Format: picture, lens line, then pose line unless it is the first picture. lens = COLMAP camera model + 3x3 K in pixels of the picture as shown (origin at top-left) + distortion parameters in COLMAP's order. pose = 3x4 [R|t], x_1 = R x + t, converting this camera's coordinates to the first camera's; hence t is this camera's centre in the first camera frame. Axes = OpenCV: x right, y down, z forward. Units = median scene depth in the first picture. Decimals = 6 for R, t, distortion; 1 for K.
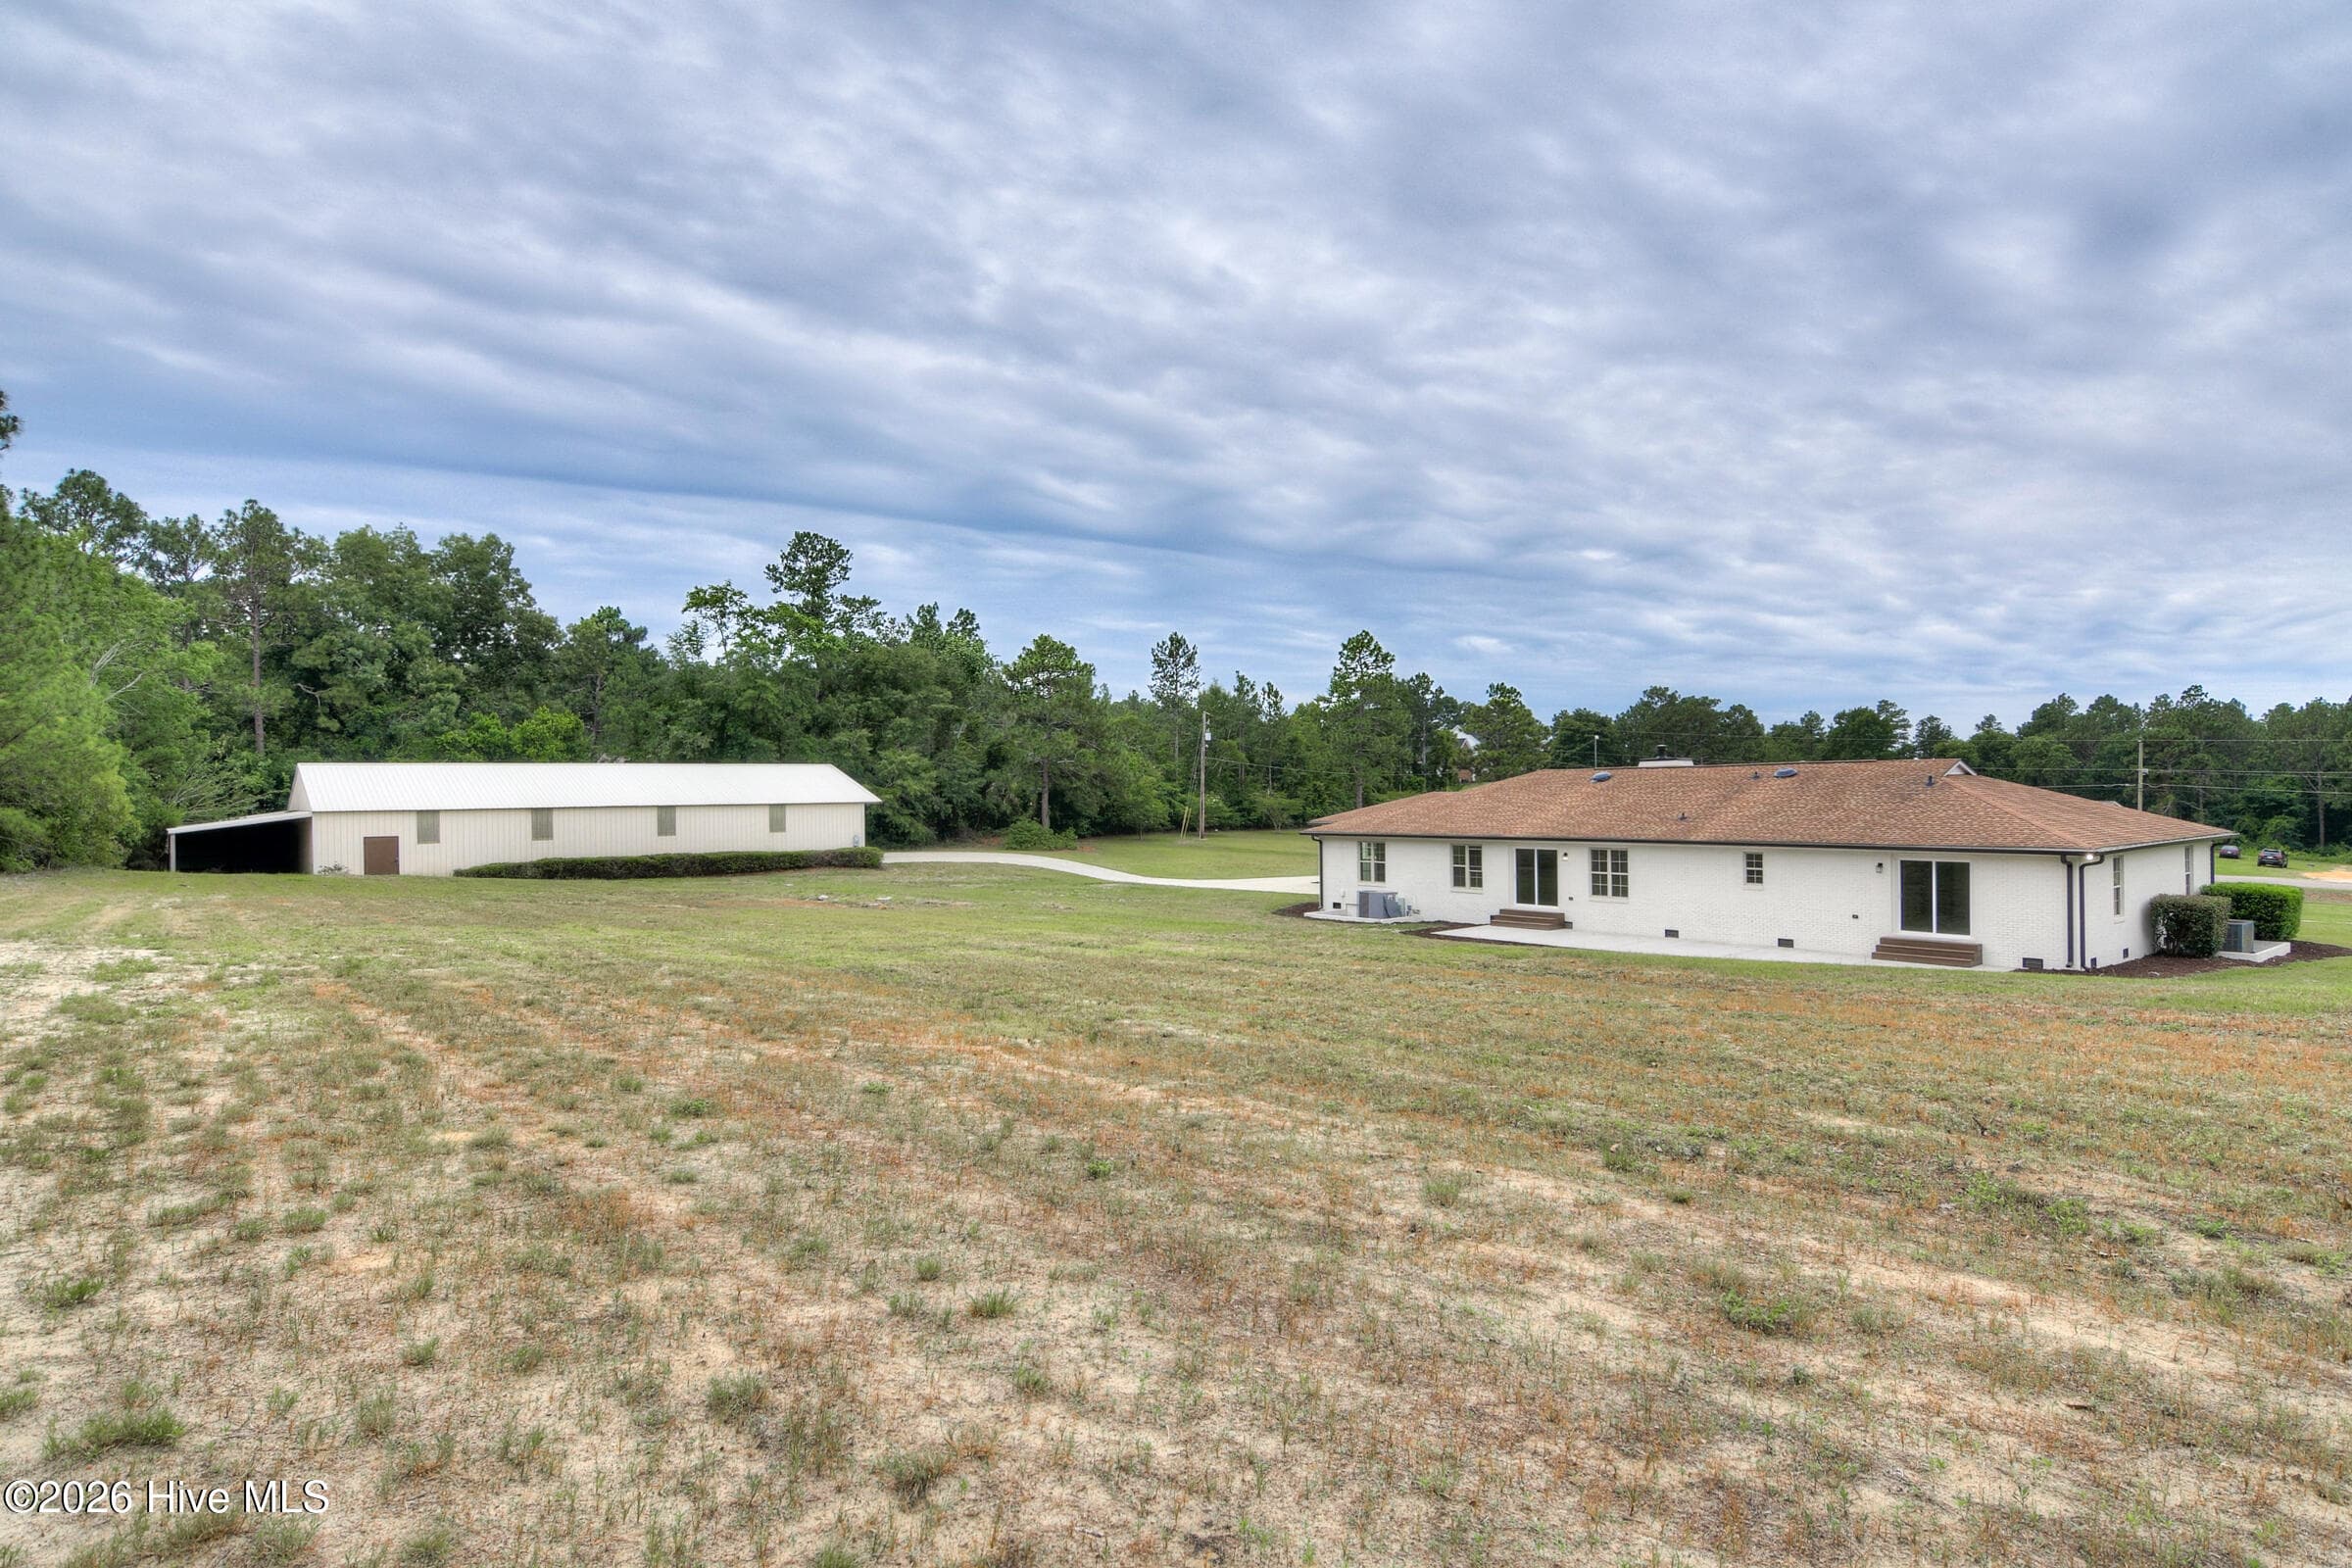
lens RADIAL K [[1265.1, 0, 1167.0], [0, 1265.1, 790.8], [0, 0, 1]] dist [-0.018415, -0.001598]
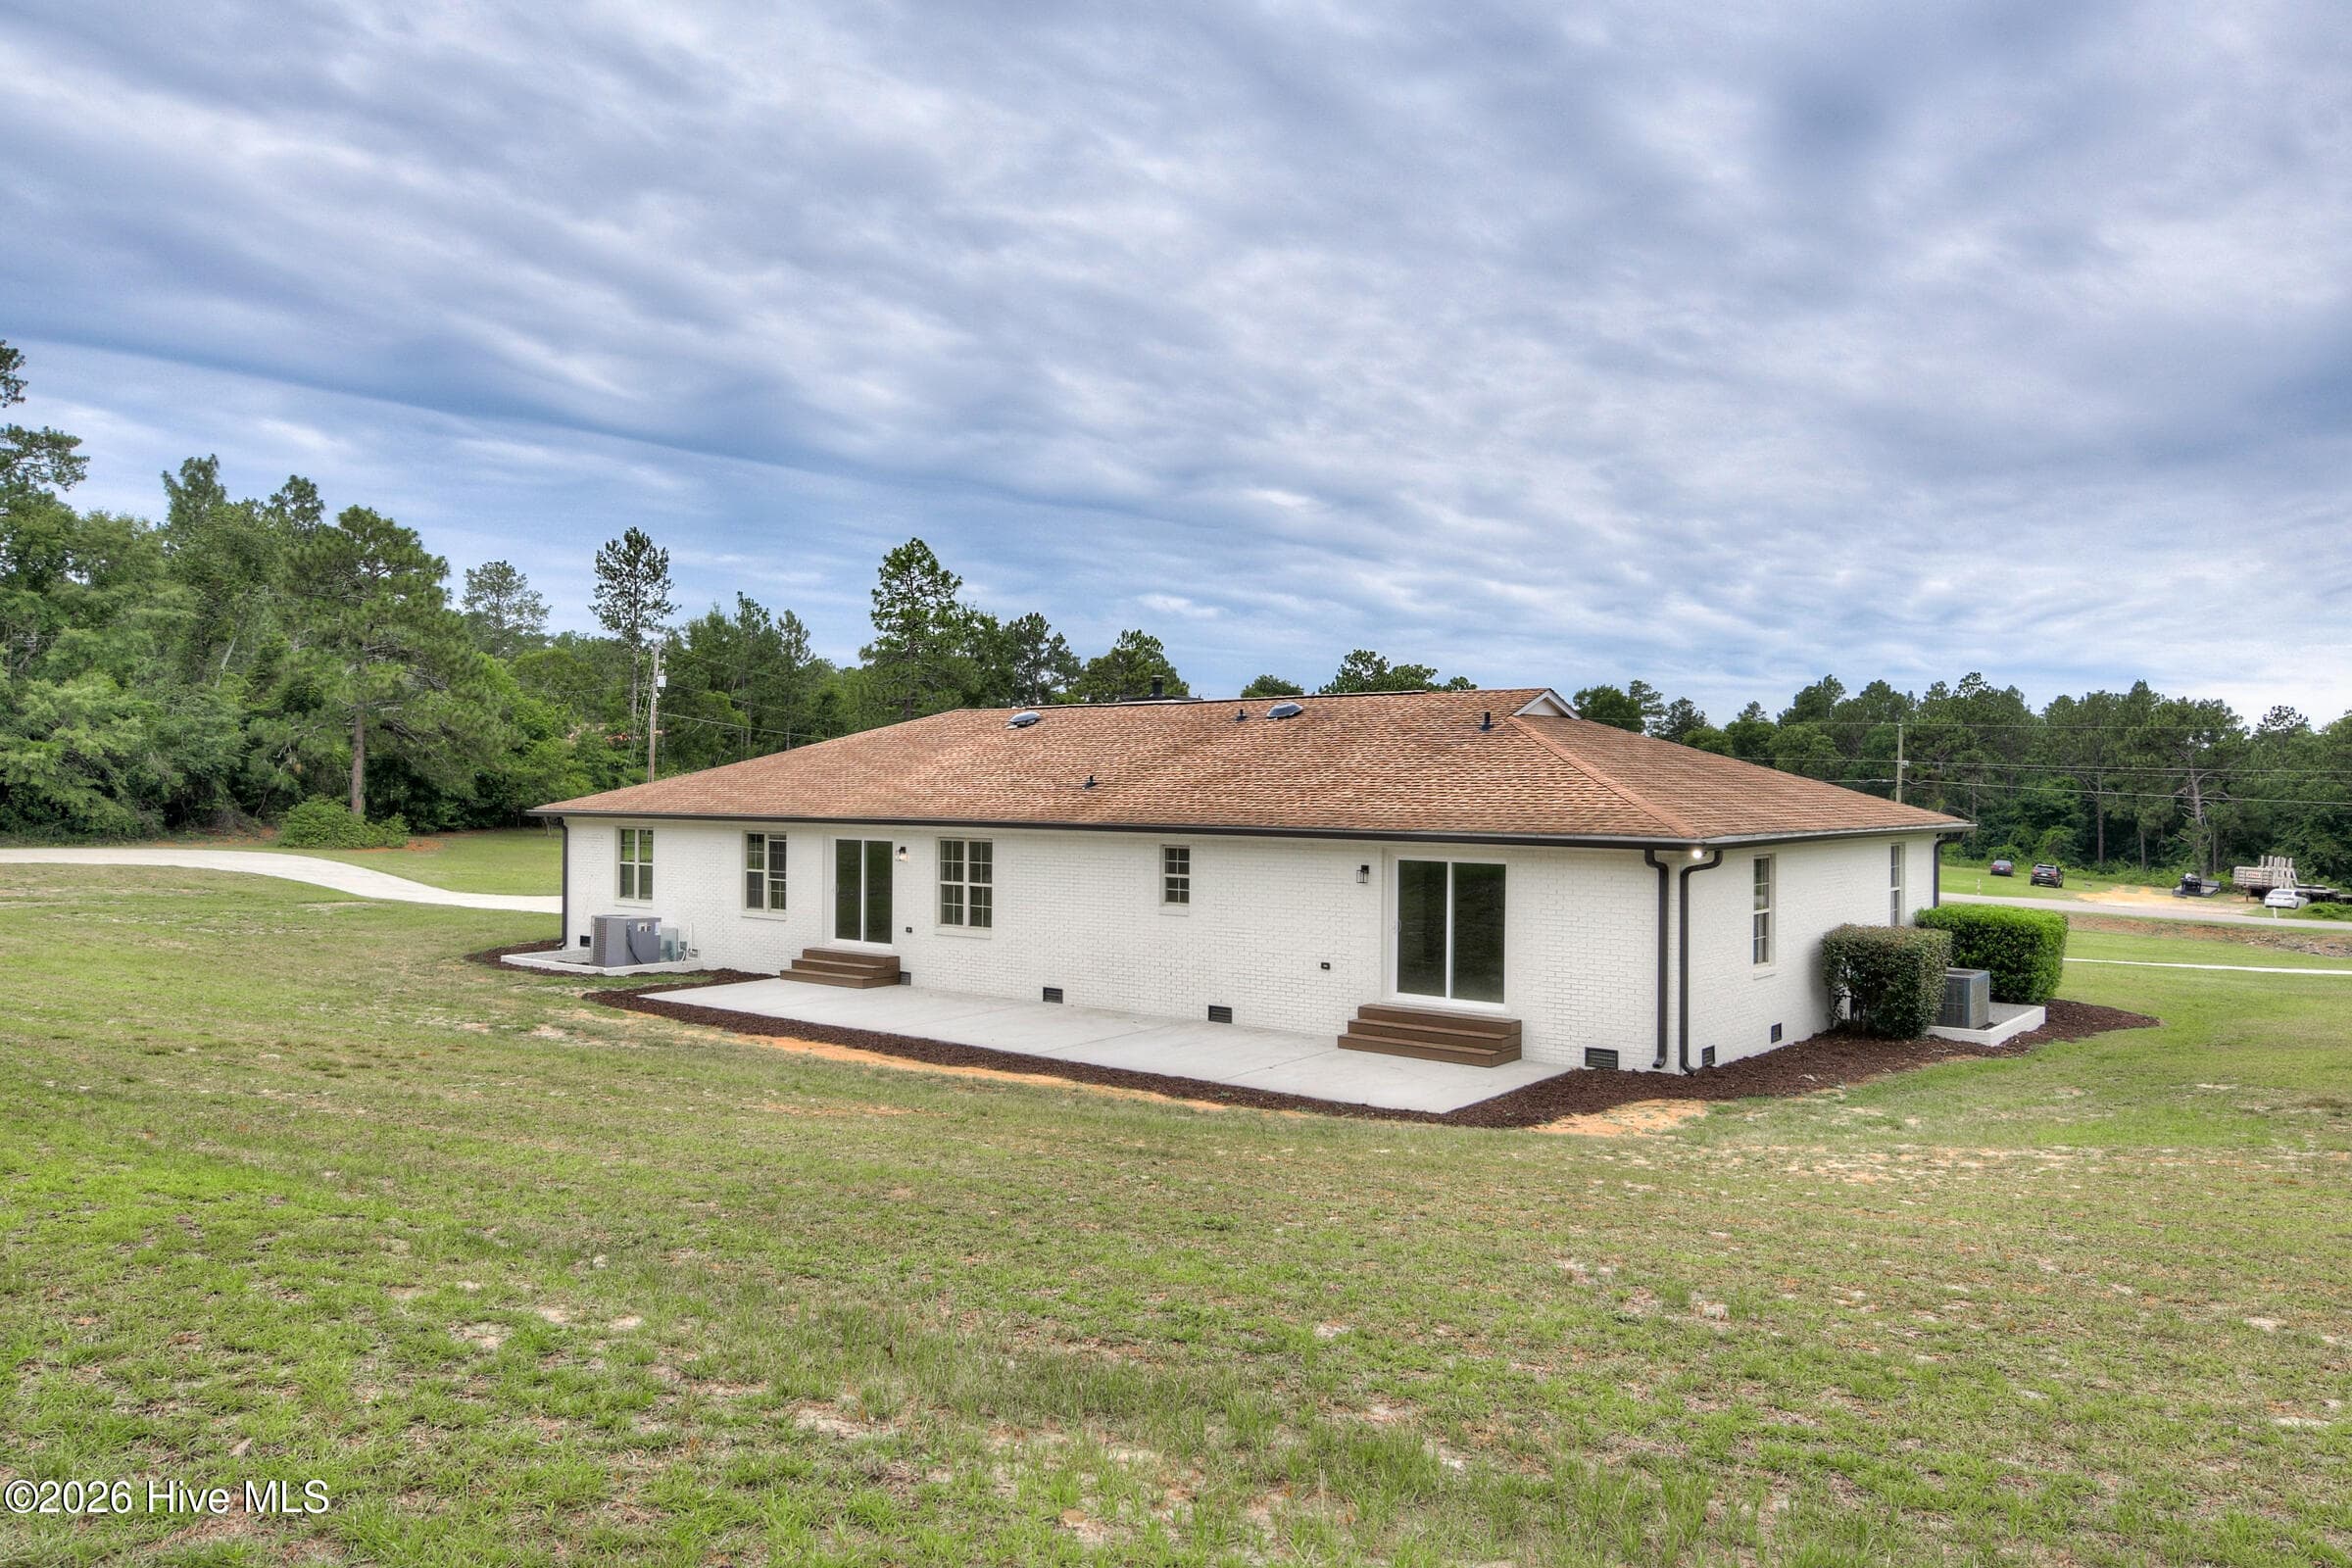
lens RADIAL K [[1603.4, 0, 1172.2], [0, 1603.4, 799.9], [0, 0, 1]] dist [0.009129, -0.006105]
pose [[0.974922, 0.016001, 0.221970, 0.237916], [-0.018055, 0.999811, 0.007227, 0.018689], [-0.221812, -0.011053, 0.975027, 0.253423]]
